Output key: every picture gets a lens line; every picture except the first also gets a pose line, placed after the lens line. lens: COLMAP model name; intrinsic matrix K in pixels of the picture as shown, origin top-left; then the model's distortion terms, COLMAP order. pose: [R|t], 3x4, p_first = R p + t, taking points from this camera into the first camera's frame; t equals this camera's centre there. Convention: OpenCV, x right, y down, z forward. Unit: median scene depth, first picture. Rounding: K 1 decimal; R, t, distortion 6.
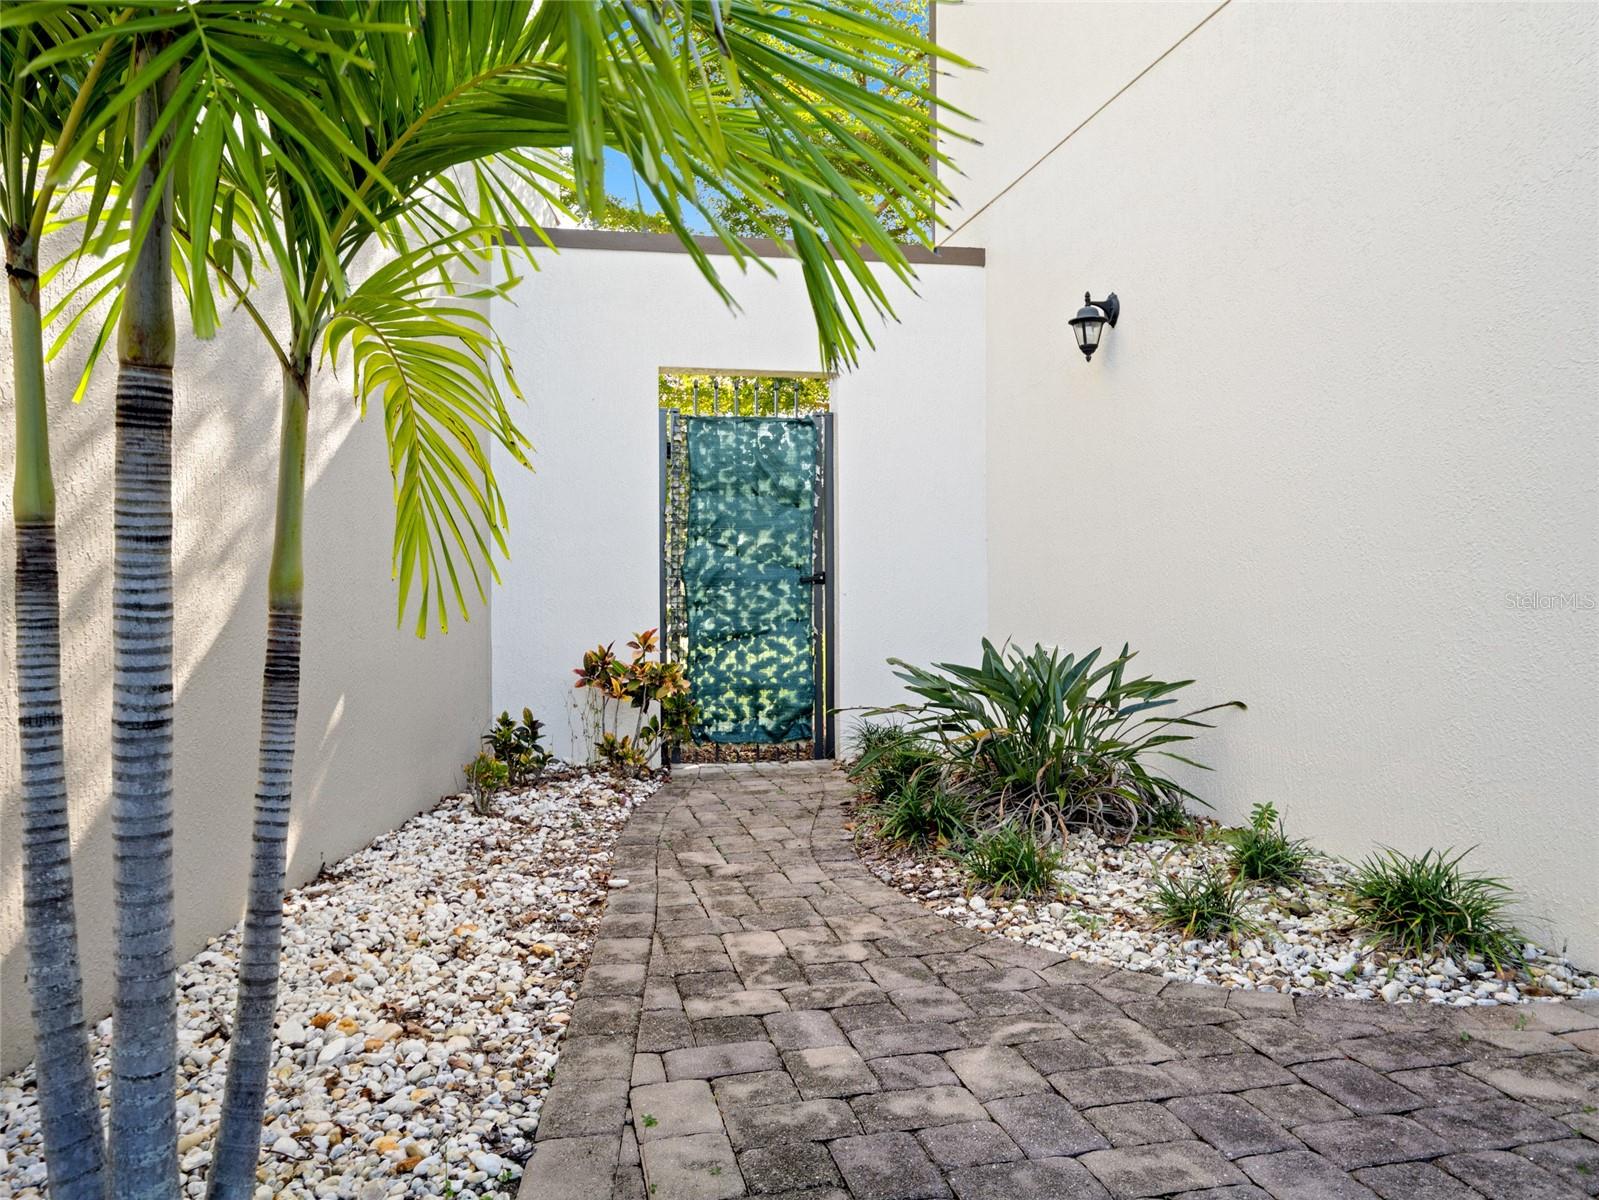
lens RADIAL K [[1204.8, 0, 790.3], [0, 1204.8, 596.3], [0, 0, 1]] dist [0.016274, -0.006931]
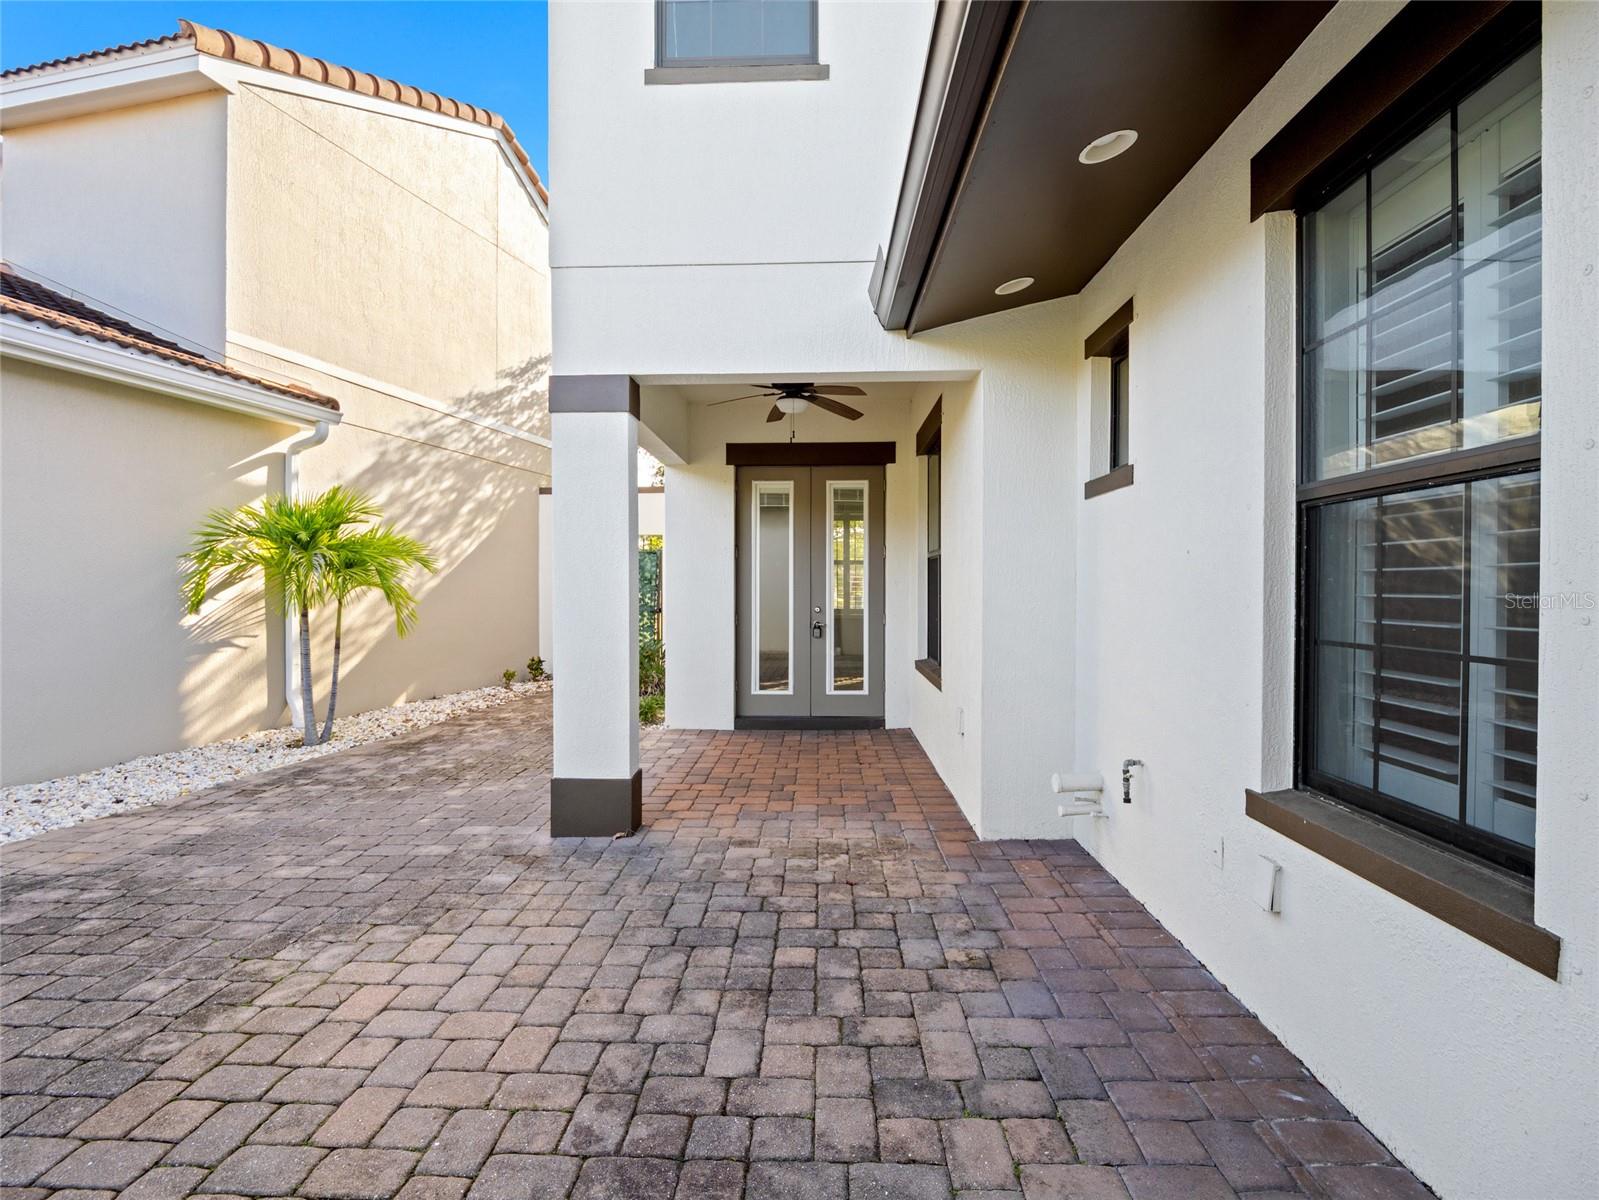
lens RADIAL K [[771.0, 0, 790.2], [0, 771.0, 597.0], [0, 0, 1]] dist [-0.016747, -0.000543]
pose [[0.971687, 0.008988, -0.236102, 1.156260], [-0.006275, 0.999905, 0.012240, -0.110004], [0.236190, -0.010412, 0.971651, -0.972508]]
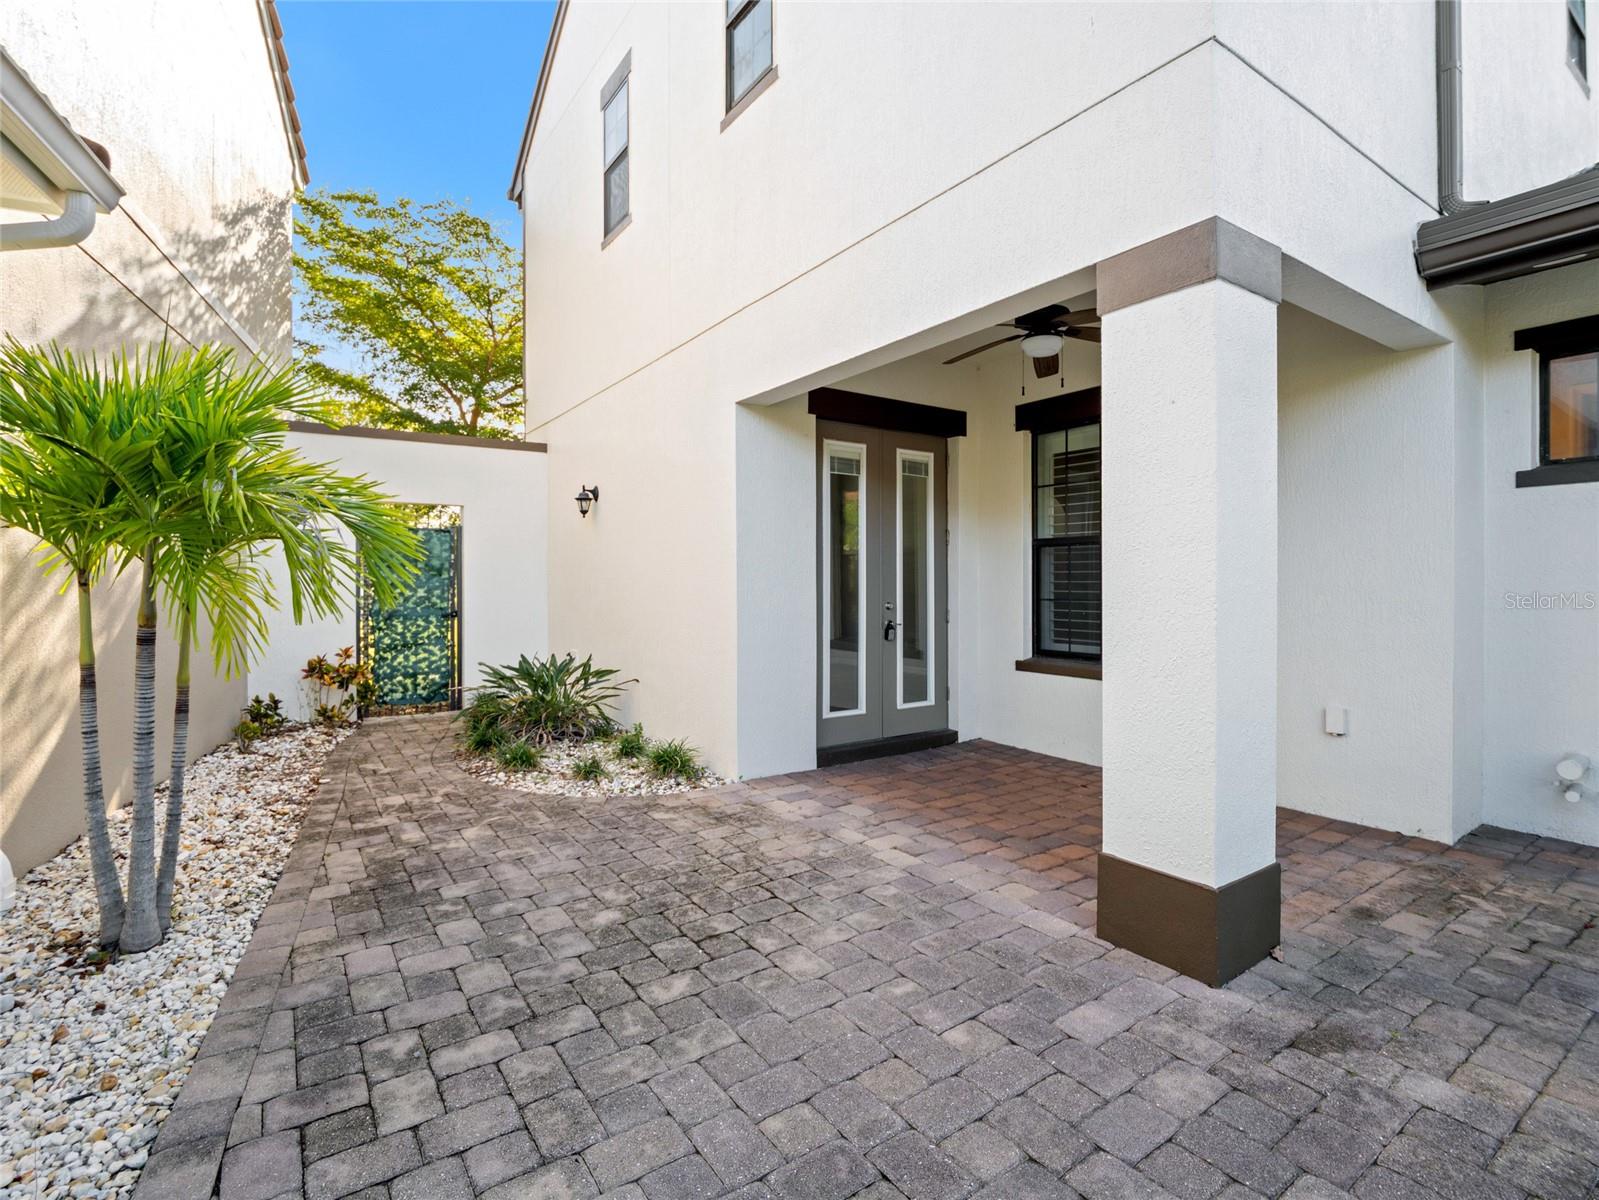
lens RADIAL K [[771.0, 0, 799.4], [0, 771.0, 586.7], [0, 0, 1]] dist [-0.016747, -0.000543]
pose [[0.922798, 0.003437, 0.385268, 0.097083], [-0.003376, 0.999994, -0.000835, -0.093884], [-0.385269, -0.000530, 0.922804, -0.502512]]
